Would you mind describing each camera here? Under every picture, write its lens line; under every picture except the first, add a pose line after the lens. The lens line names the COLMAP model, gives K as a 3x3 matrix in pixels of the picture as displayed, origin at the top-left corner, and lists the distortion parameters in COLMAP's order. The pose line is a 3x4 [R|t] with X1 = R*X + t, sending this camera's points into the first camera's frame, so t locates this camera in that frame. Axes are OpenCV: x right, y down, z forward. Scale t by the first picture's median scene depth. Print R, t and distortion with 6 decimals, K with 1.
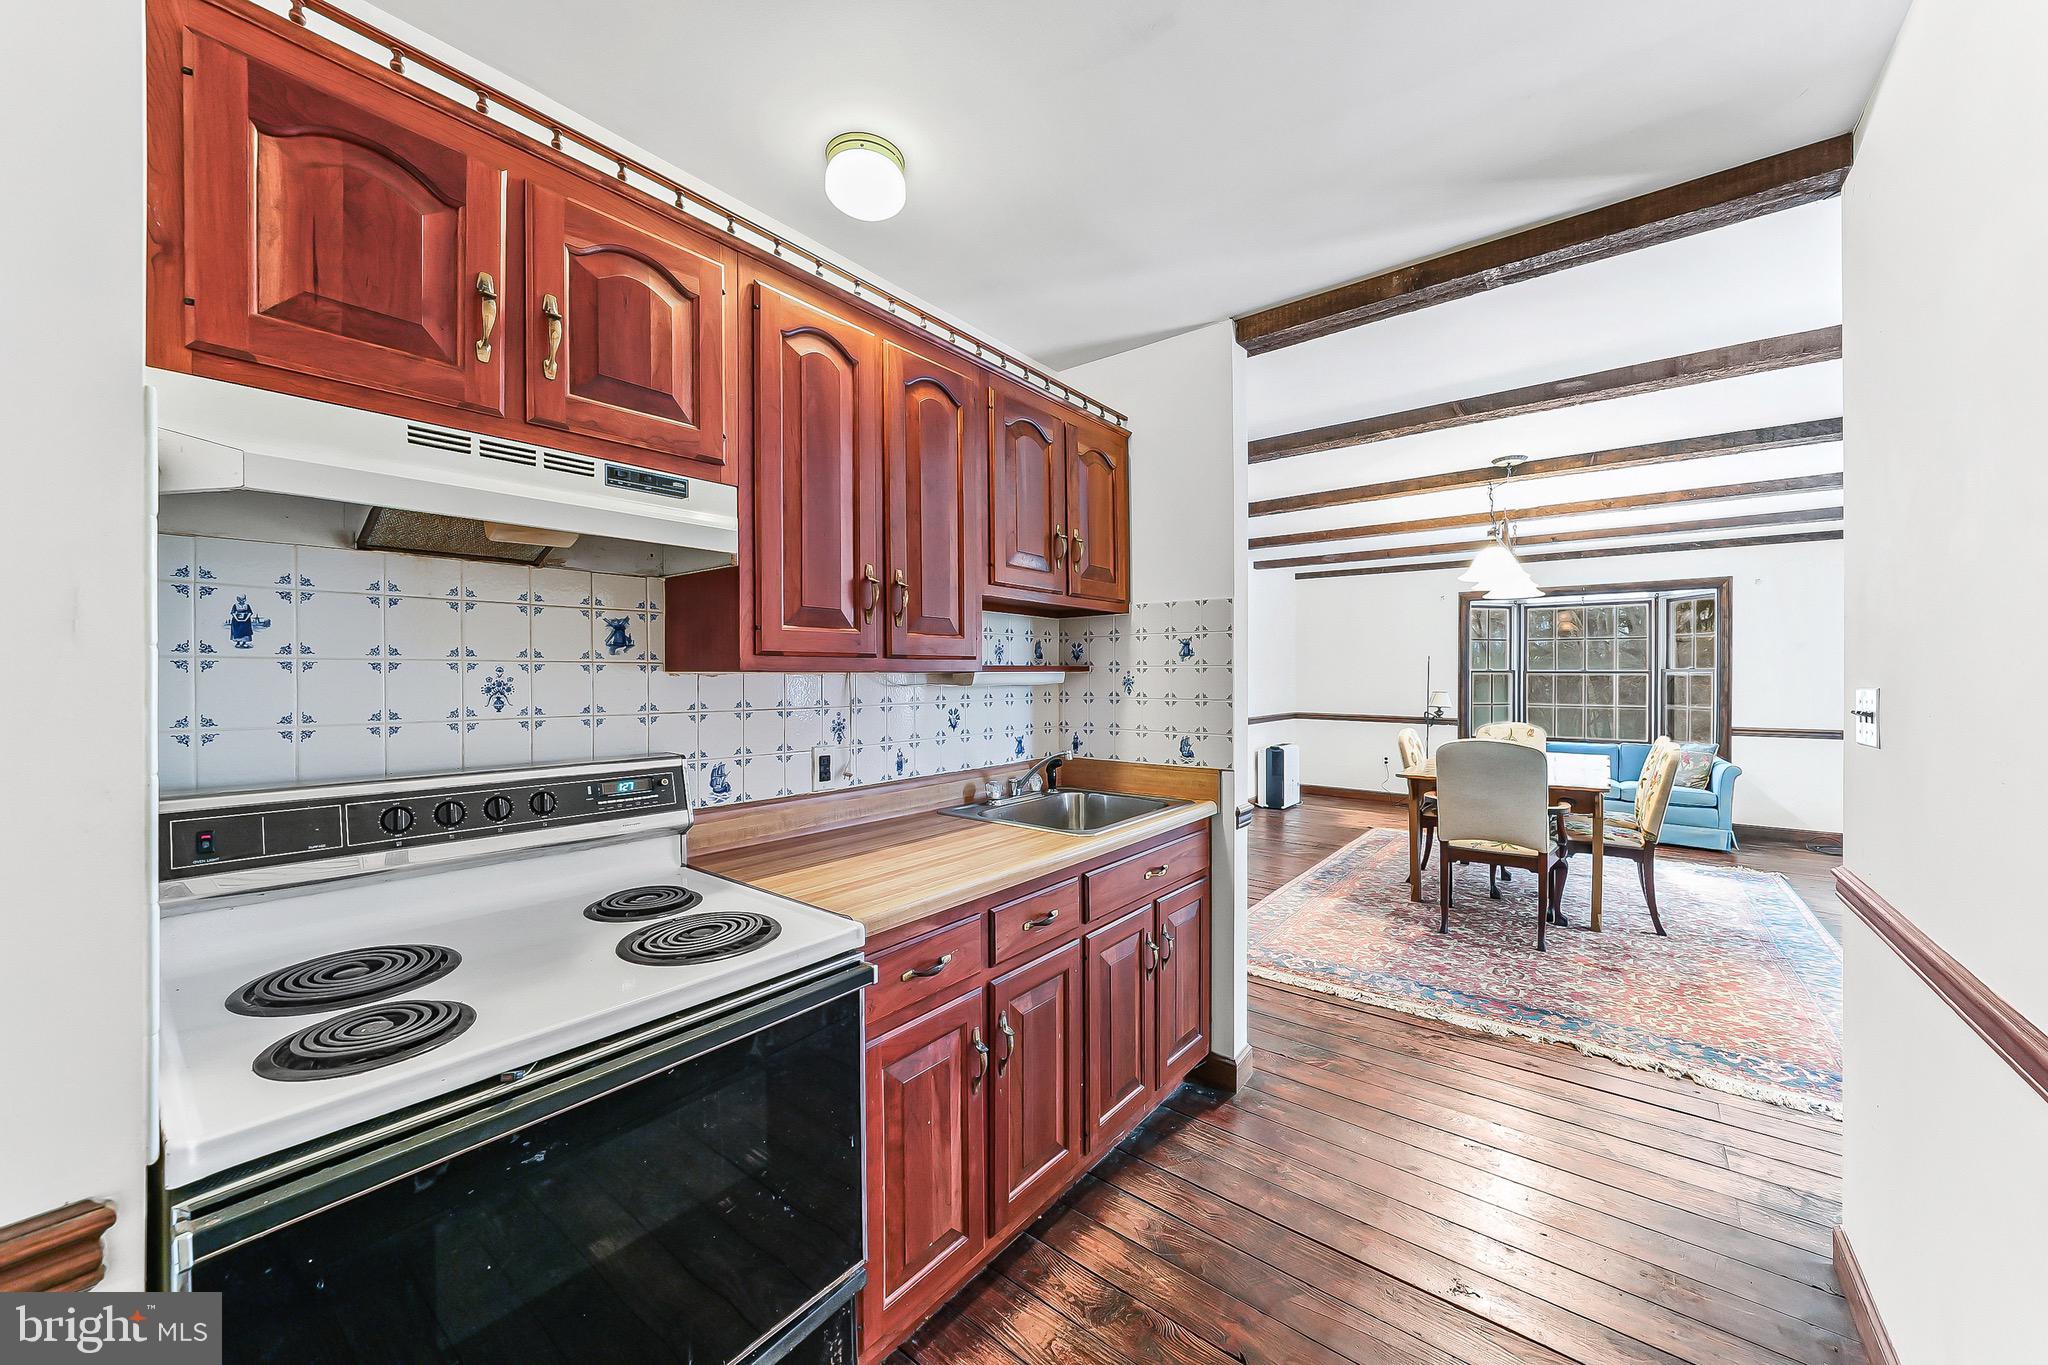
lens RADIAL K [[761.8, 0, 1032.3], [0, 761.8, 677.9], [0, 0, 1]] dist [-0.017141, 0.000781]
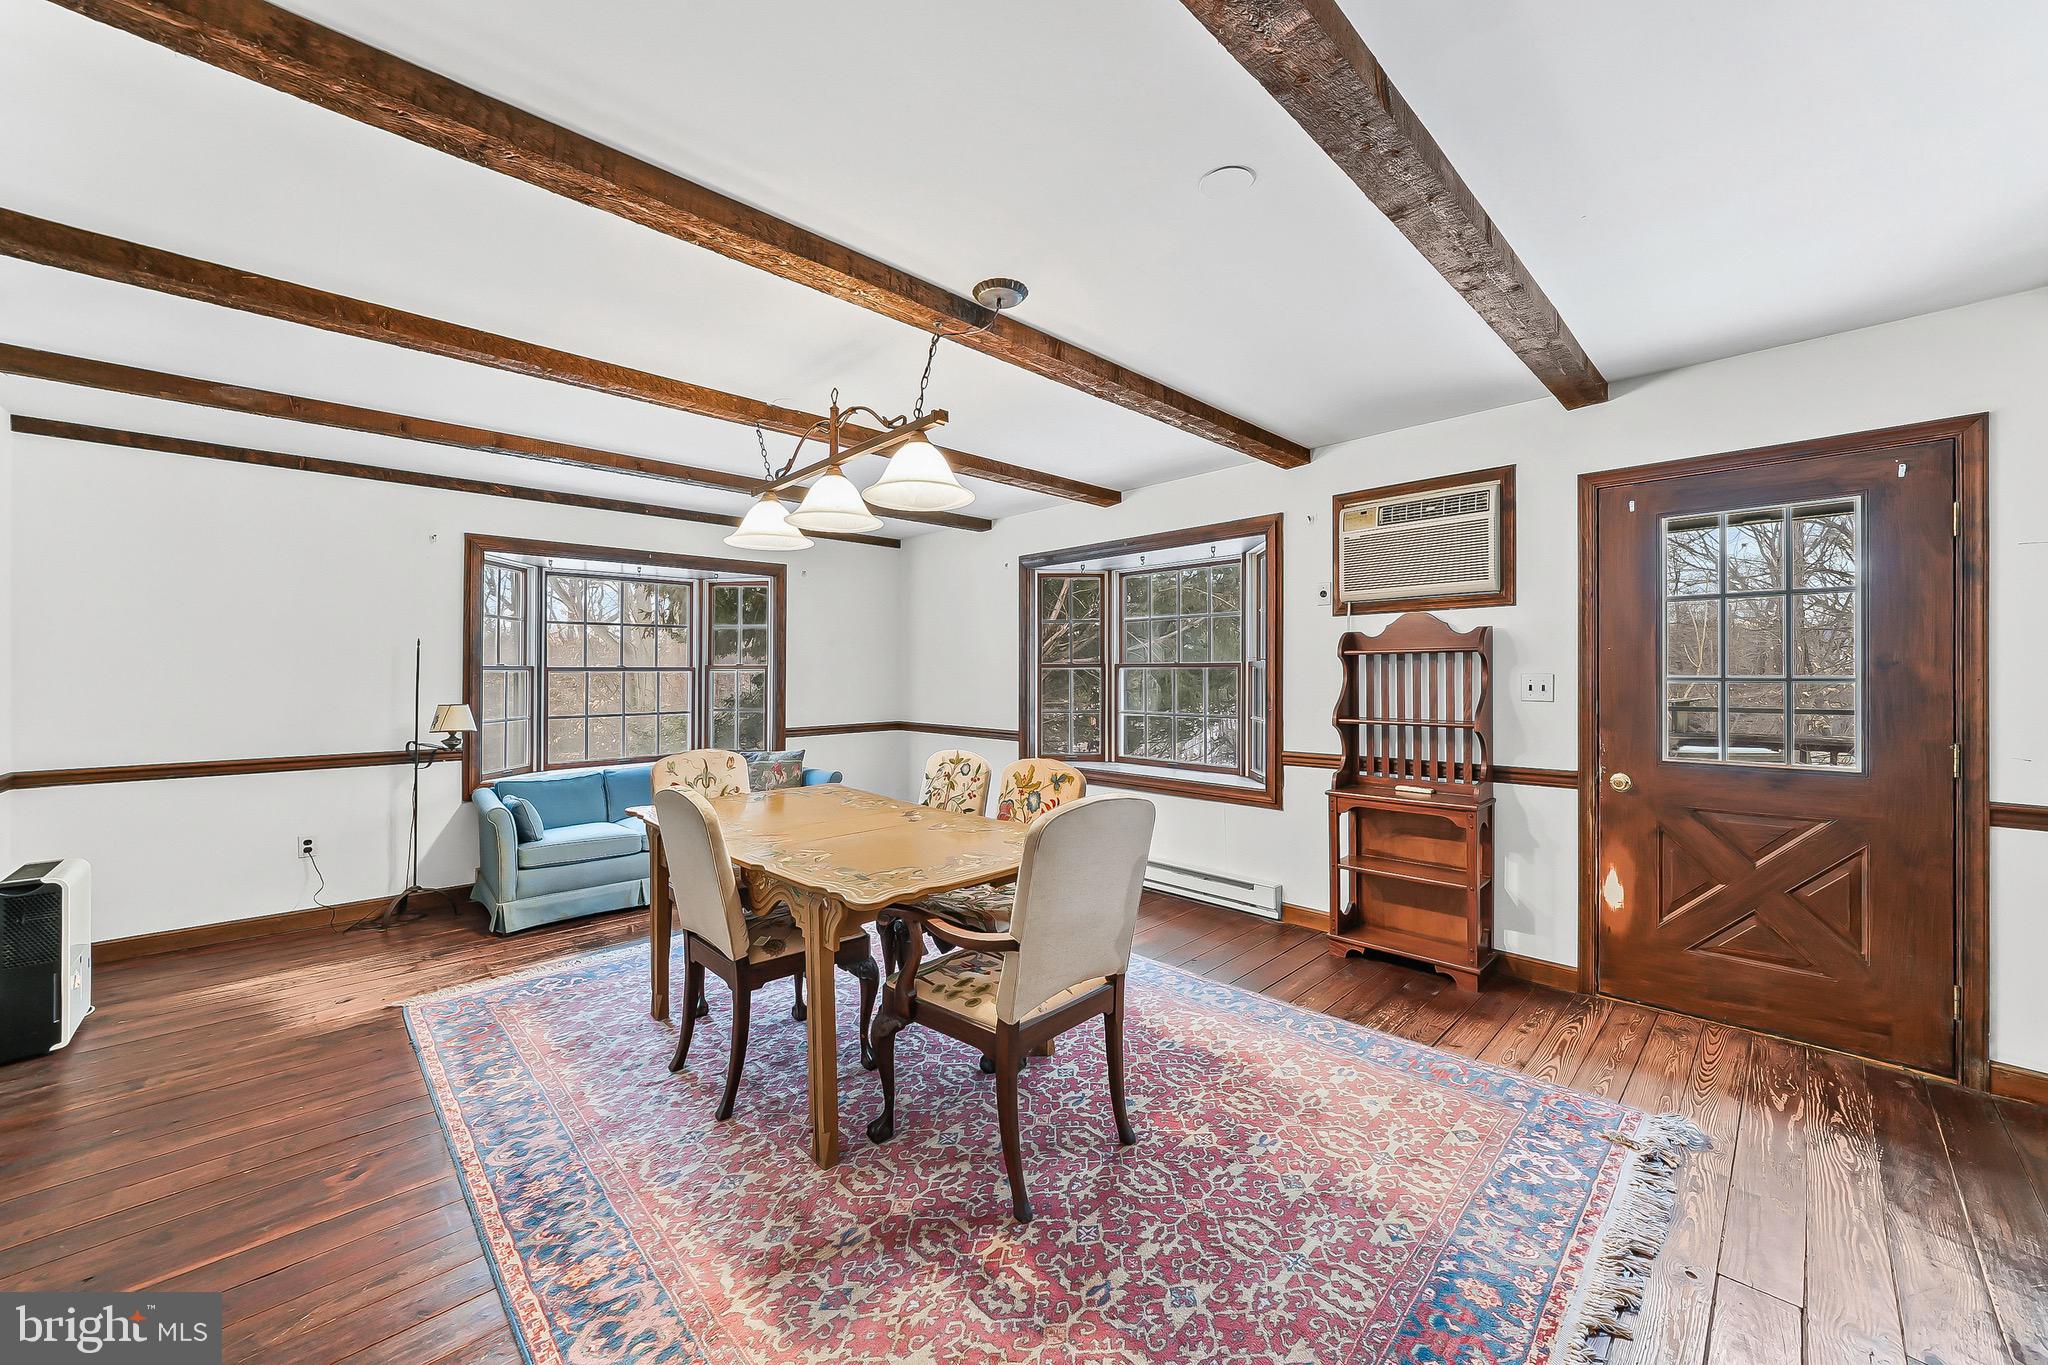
lens RADIAL K [[761.8, 0, 1031.4], [0, 761.8, 671.3], [0, 0, 1]] dist [-0.017141, 0.000781]
pose [[0.136763, -0.007876, 0.990572, 0.037108], [0.007710, 0.999947, 0.006886, -0.006176], [-0.990574, 0.006696, 0.136817, 0.475692]]
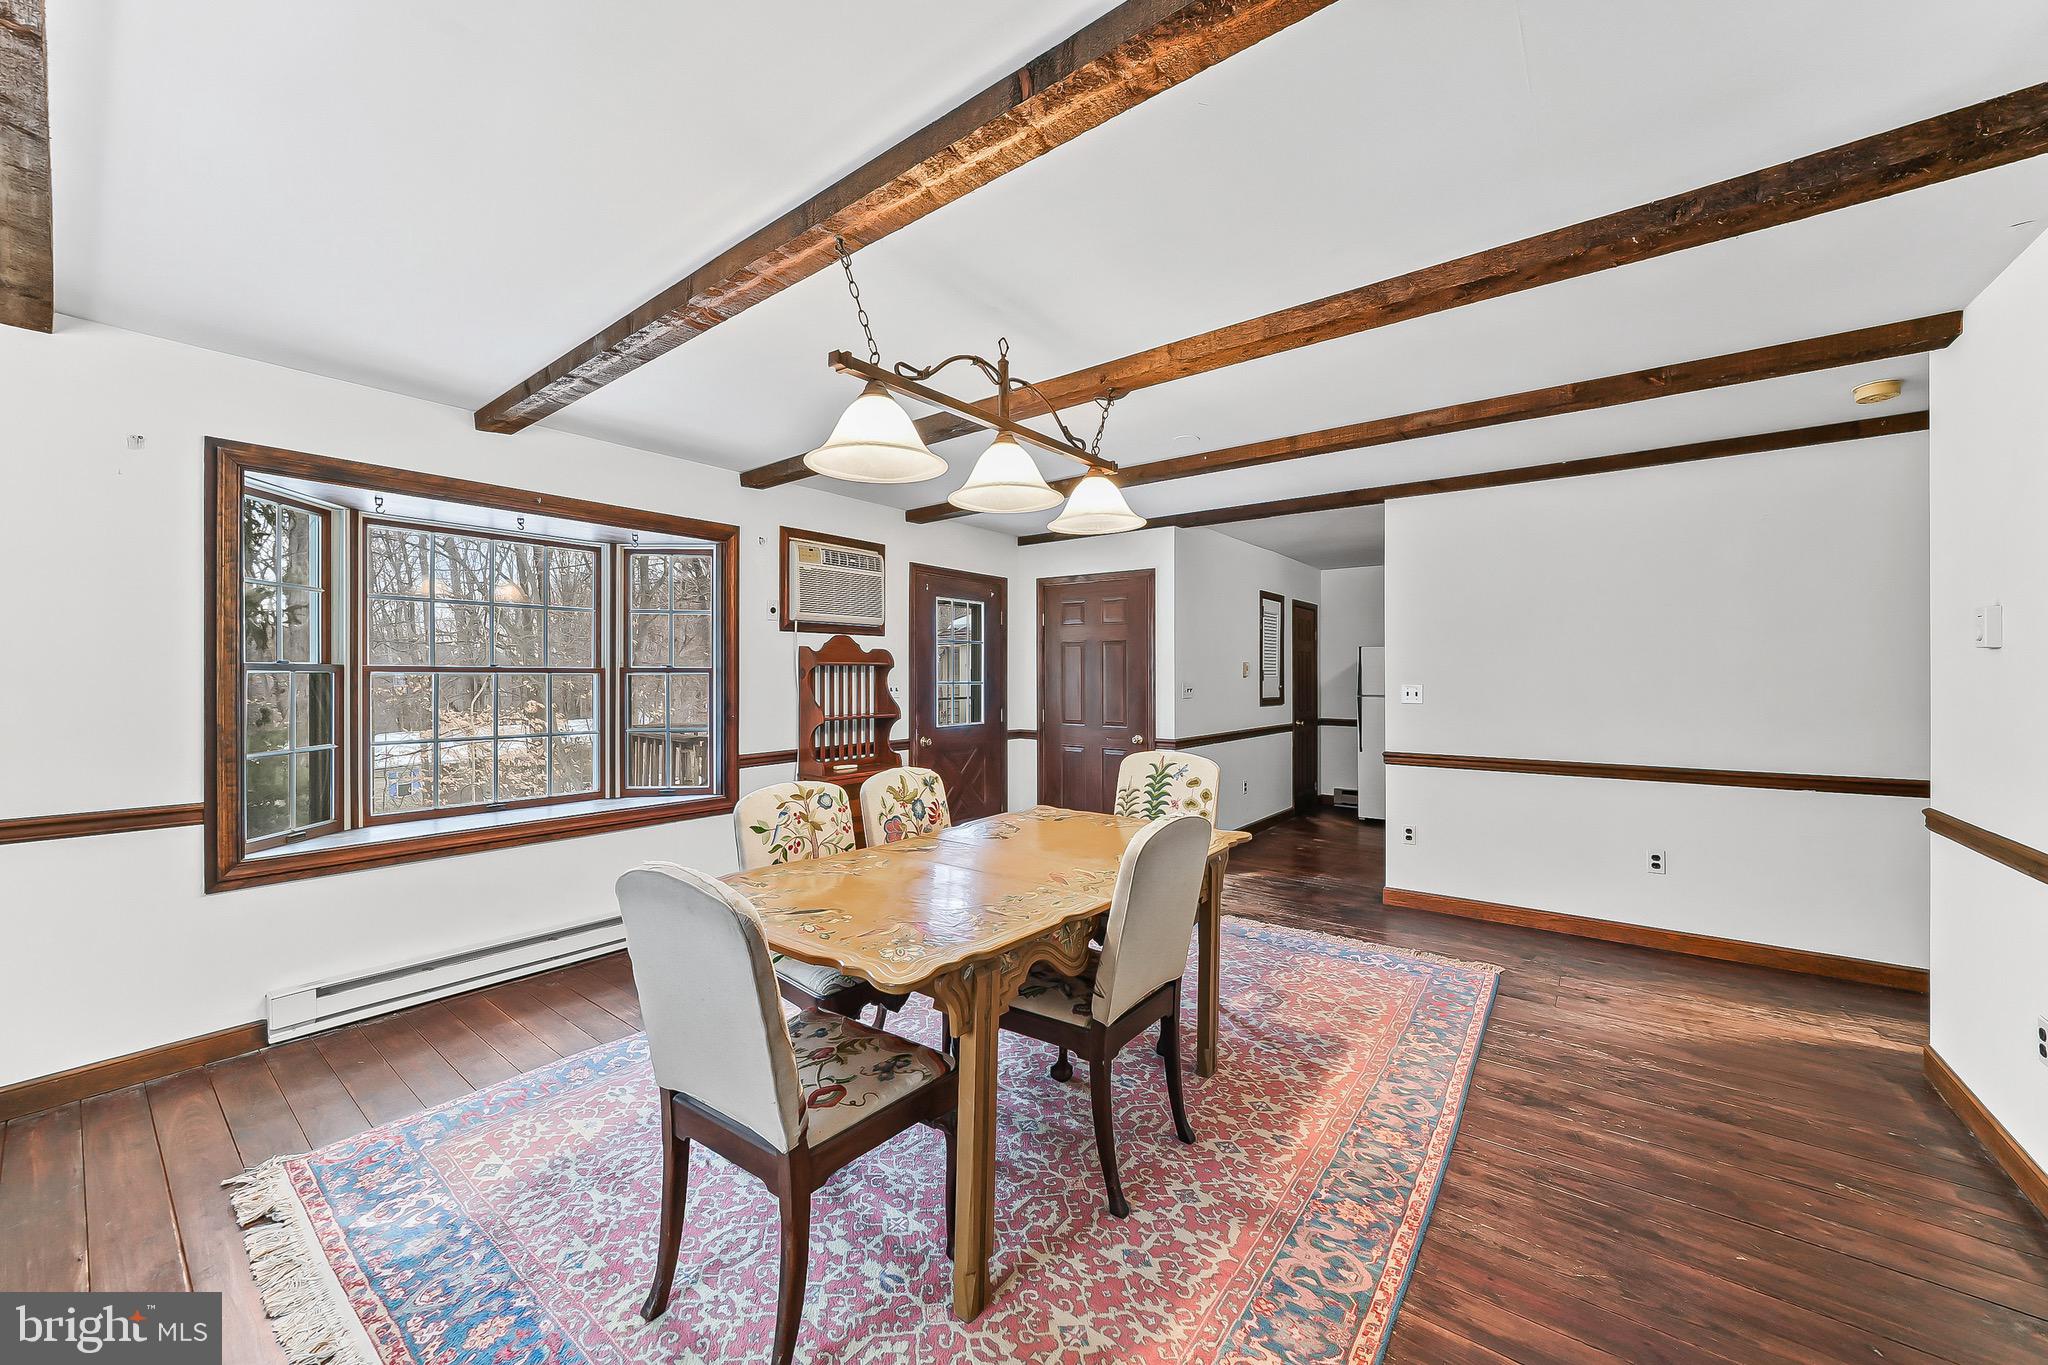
lens RADIAL K [[761.8, 0, 1024.0], [0, 761.8, 678.7], [0, 0, 1]] dist [-0.017141, 0.000781]
pose [[-0.999977, -0.006700, -0.001317, 0.213077], [-0.006706, 0.999968, 0.004448, -0.005652], [0.001287, 0.004456, -0.999989, 0.707363]]
